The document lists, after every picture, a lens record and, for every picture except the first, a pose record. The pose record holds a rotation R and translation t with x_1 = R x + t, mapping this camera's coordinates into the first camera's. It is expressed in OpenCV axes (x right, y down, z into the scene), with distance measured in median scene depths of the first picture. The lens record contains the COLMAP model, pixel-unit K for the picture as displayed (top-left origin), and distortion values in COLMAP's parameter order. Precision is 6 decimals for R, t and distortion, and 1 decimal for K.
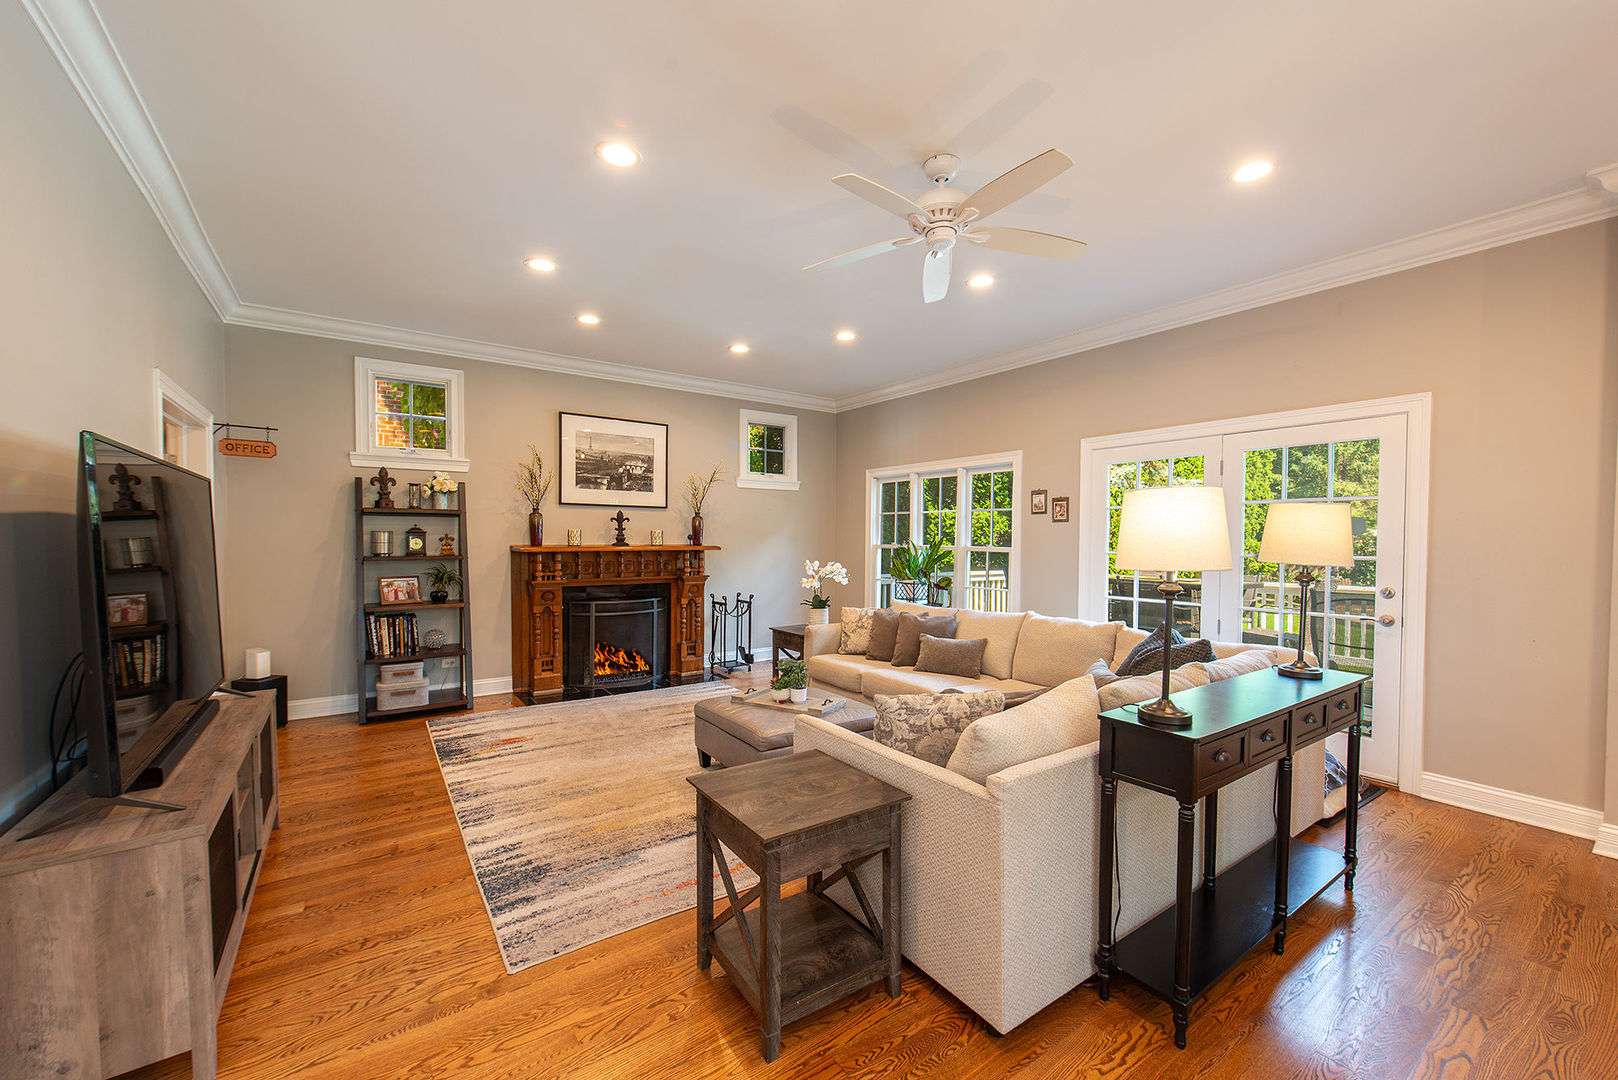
lens RADIAL K [[635.1, 0, 810.3], [0, 635.1, 552.2], [0, 0, 1]] dist [0.017715, -0.000081]
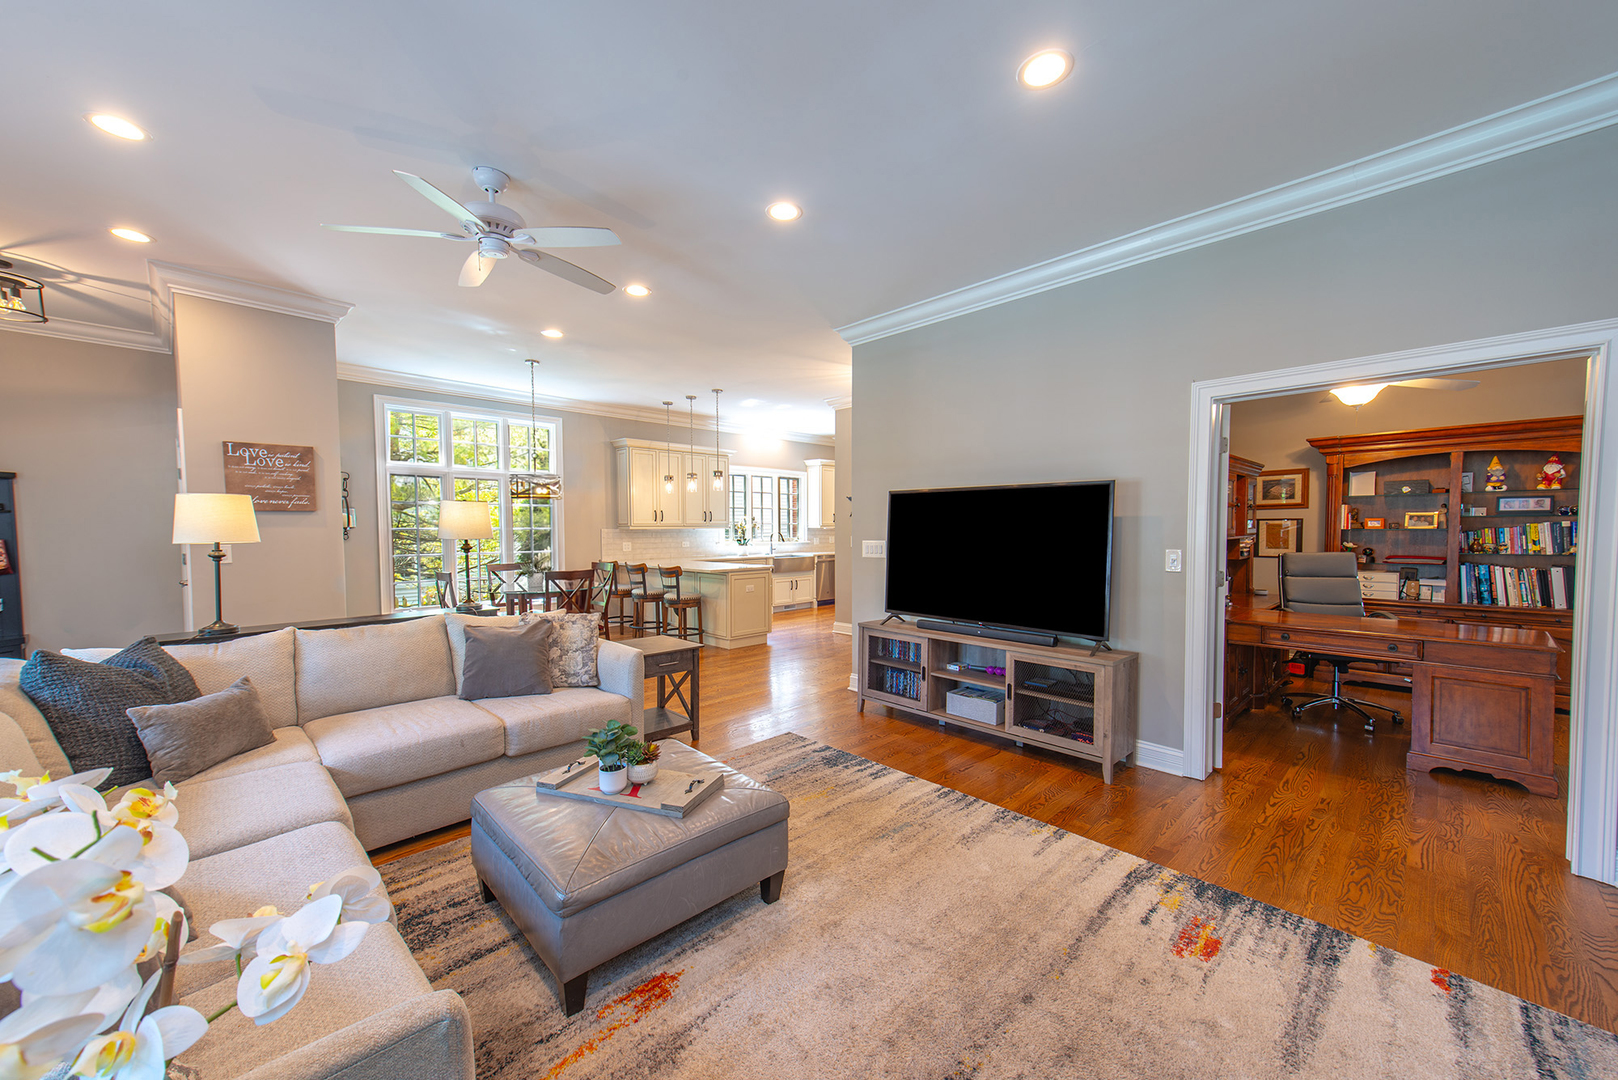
lens RADIAL K [[625.4, 0, 808.1], [0, 625.4, 552.1], [0, 0, 1]] dist [0.034435, -0.000223]
pose [[-0.985989, 0.005644, -0.166713, -0.070394], [-0.005797, 0.997664, 0.068066, -0.029430], [0.166708, 0.068079, -0.983653, 1.119666]]
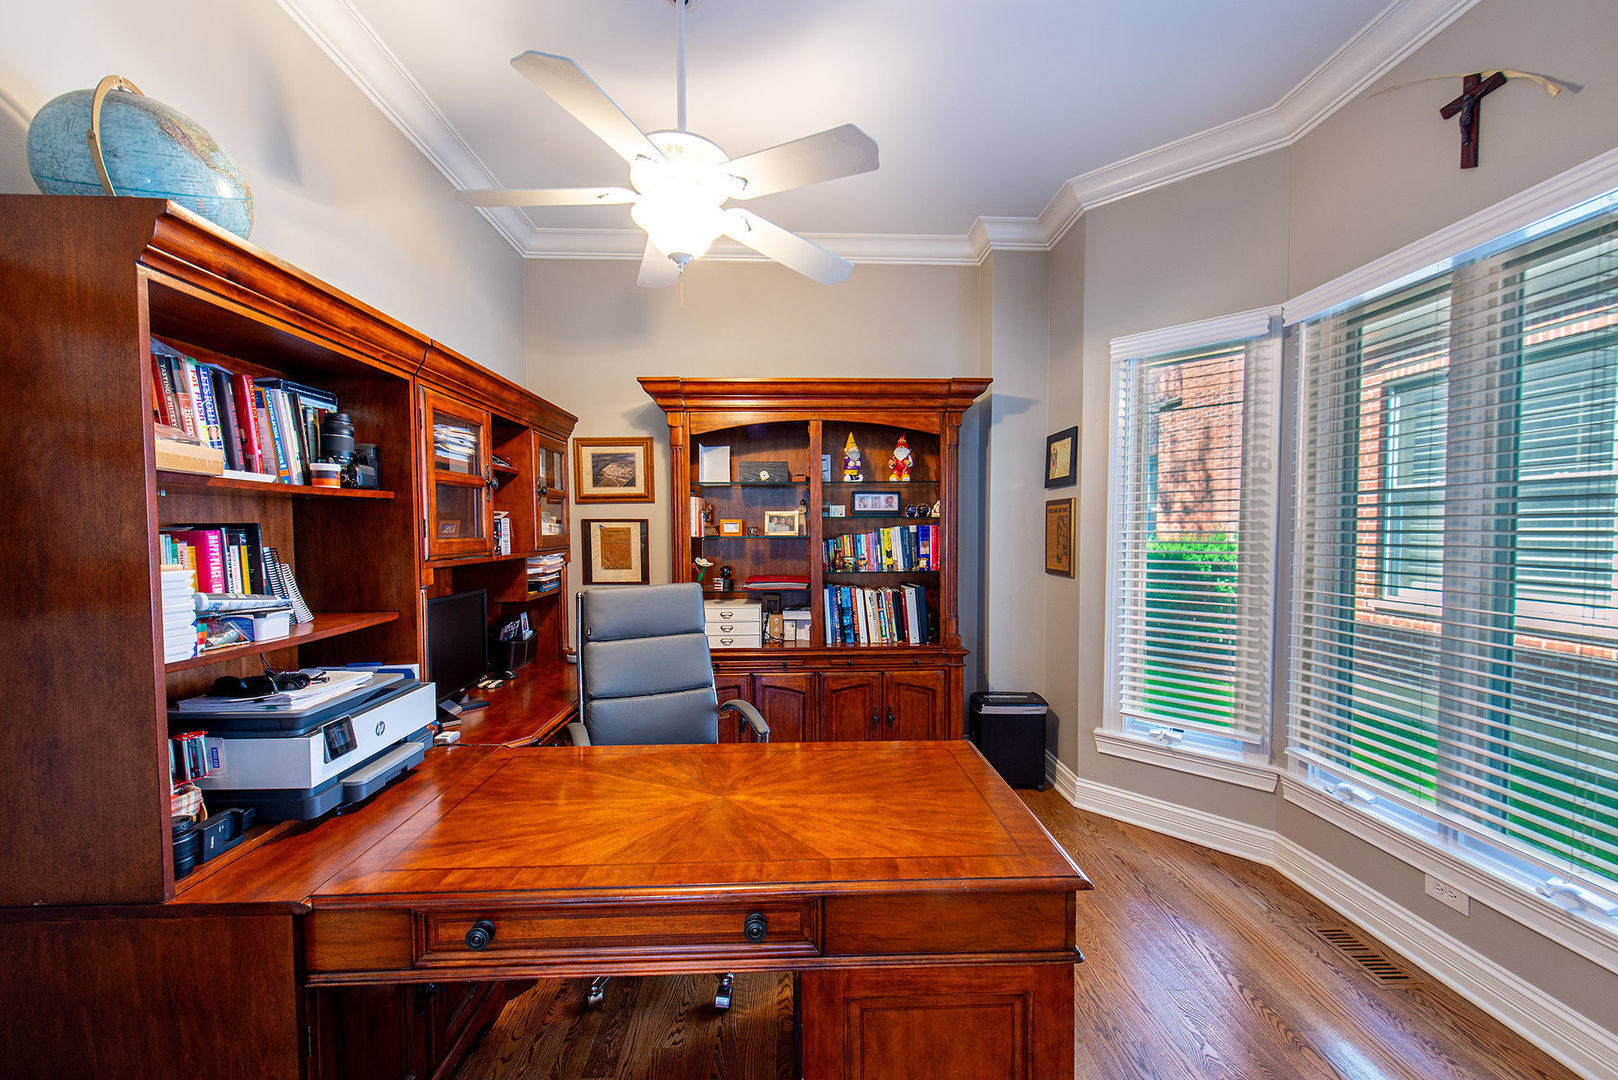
lens RADIAL K [[635.1, 0, 810.3], [0, 635.1, 552.2], [0, 0, 1]] dist [0.017715, -0.000081]
pose [[-0.547728, 0.028951, -0.836155, -0.628222], [-0.021571, 0.998580, 0.048705, -0.019066], [0.836378, 0.044714, -0.546326, 0.685790]]
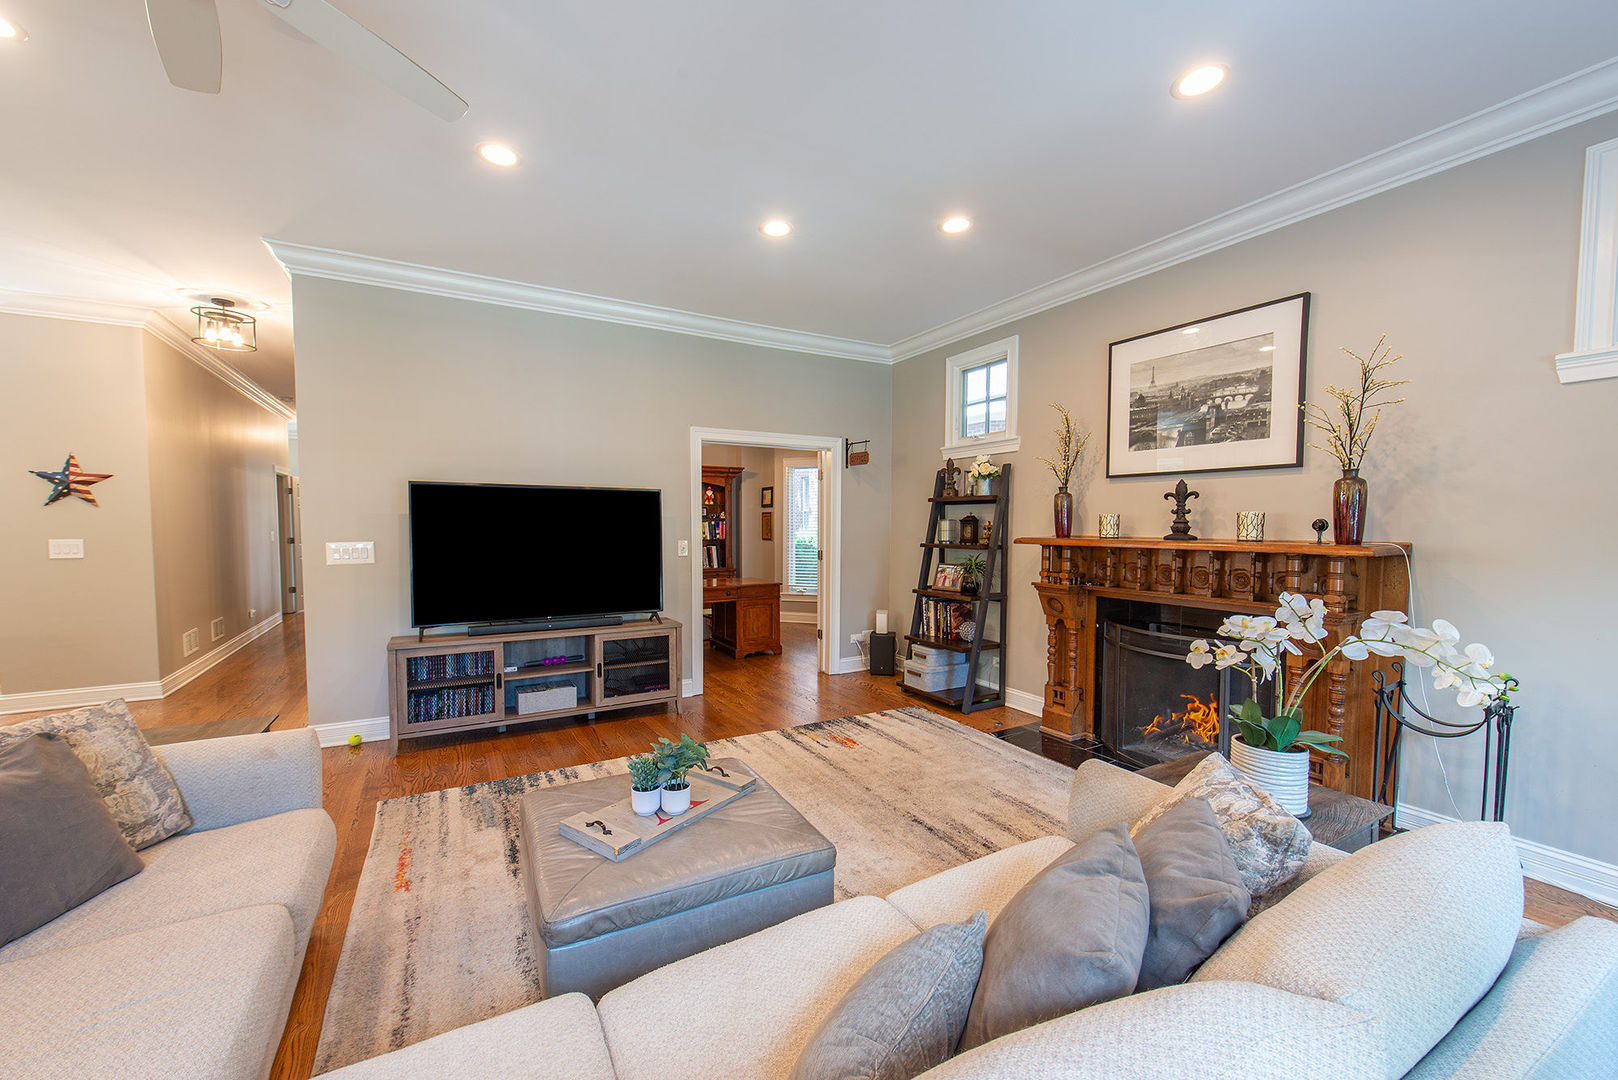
lens RADIAL K [[635.1, 0, 810.3], [0, 635.1, 552.2], [0, 0, 1]] dist [0.017715, -0.000081]
pose [[-0.087560, 0.043608, -0.995204, 0.362228], [-0.025277, 0.998622, 0.045982, -0.019938], [0.995838, 0.029182, -0.086337, 0.806744]]
